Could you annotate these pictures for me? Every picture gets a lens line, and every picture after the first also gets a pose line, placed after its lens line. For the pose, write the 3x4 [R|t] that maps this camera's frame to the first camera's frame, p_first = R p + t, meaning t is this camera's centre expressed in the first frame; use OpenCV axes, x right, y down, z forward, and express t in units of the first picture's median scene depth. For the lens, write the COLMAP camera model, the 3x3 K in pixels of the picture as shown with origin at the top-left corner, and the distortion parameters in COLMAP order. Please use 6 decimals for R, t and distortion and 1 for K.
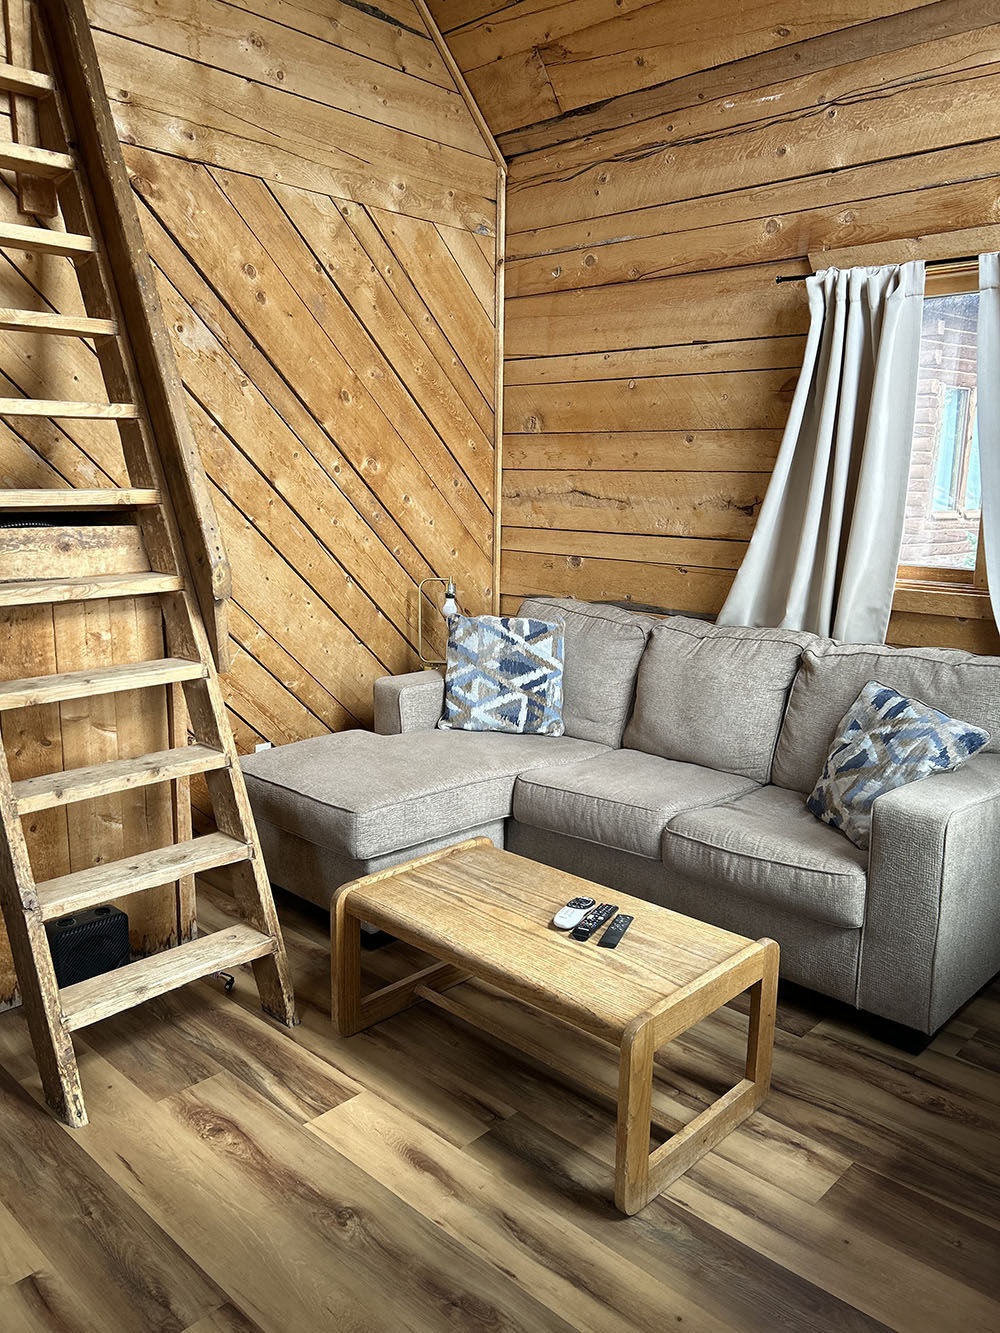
lens RADIAL K [[1001.6, 0, 499.0], [0, 1001.6, 665.9], [0, 0, 1]] dist [0.031758, -0.031314]
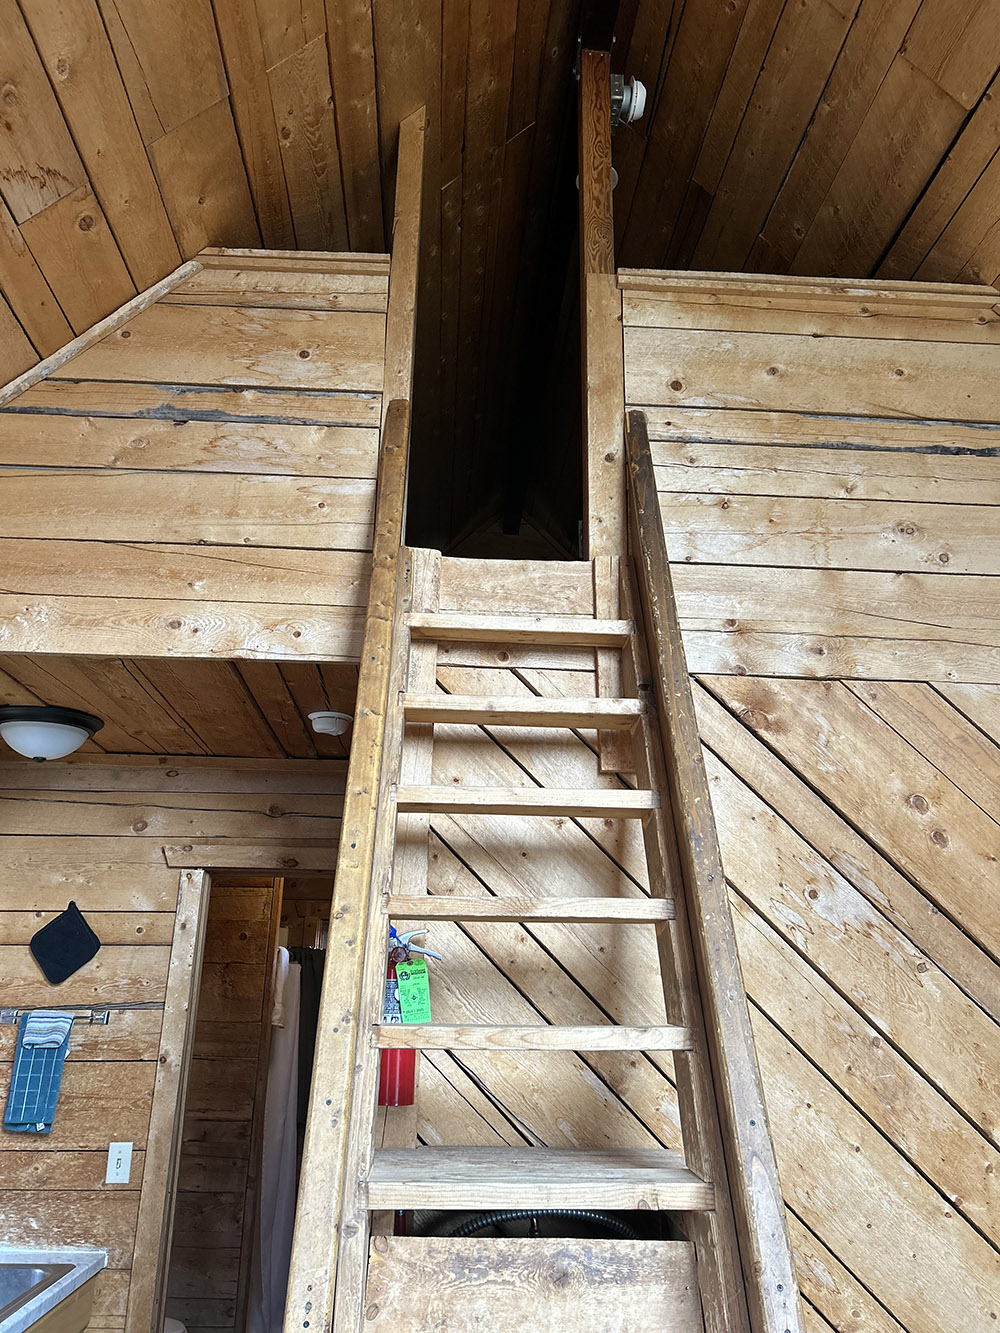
lens RADIAL K [[1001.6, 0, 494.2], [0, 1001.6, 653.7], [0, 0, 1]] dist [0.031758, -0.031314]
pose [[0.729452, -0.223138, -0.646614, 0.012608], [-0.137603, 0.878105, -0.458254, -0.130750], [0.670049, 0.423251, 0.609831, 0.353515]]
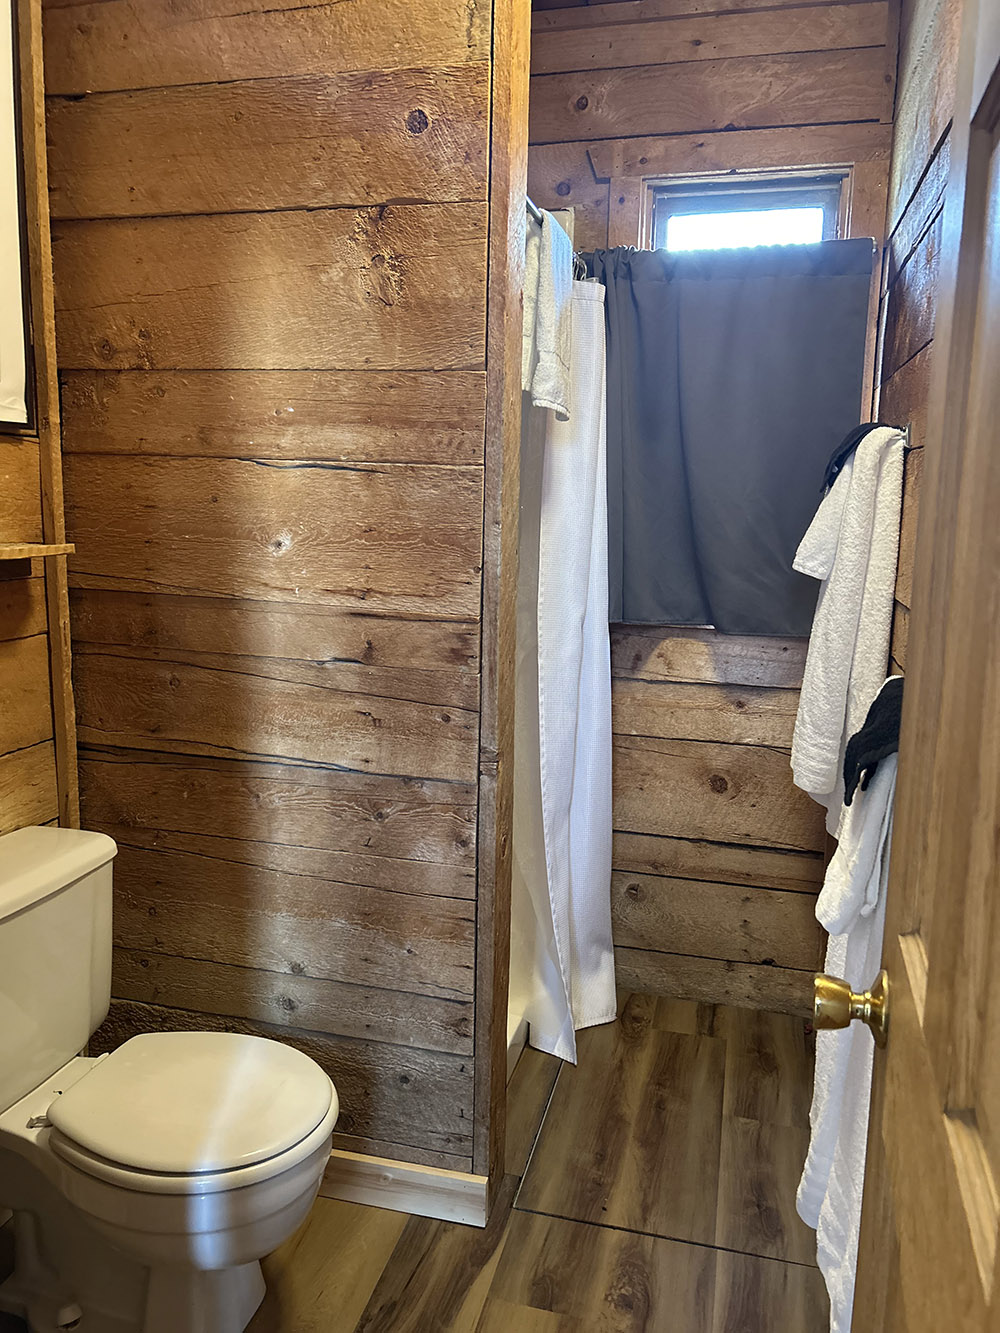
lens RADIAL K [[1001.6, 0, 495.8], [0, 1001.6, 662.3], [0, 0, 1]] dist [0.031758, -0.031314]
pose [[0.484833, 0.149387, -0.861754, -0.283883], [-0.181930, 0.980978, 0.067699, -0.145703], [0.855476, 0.123956, 0.502788, 0.583667]]
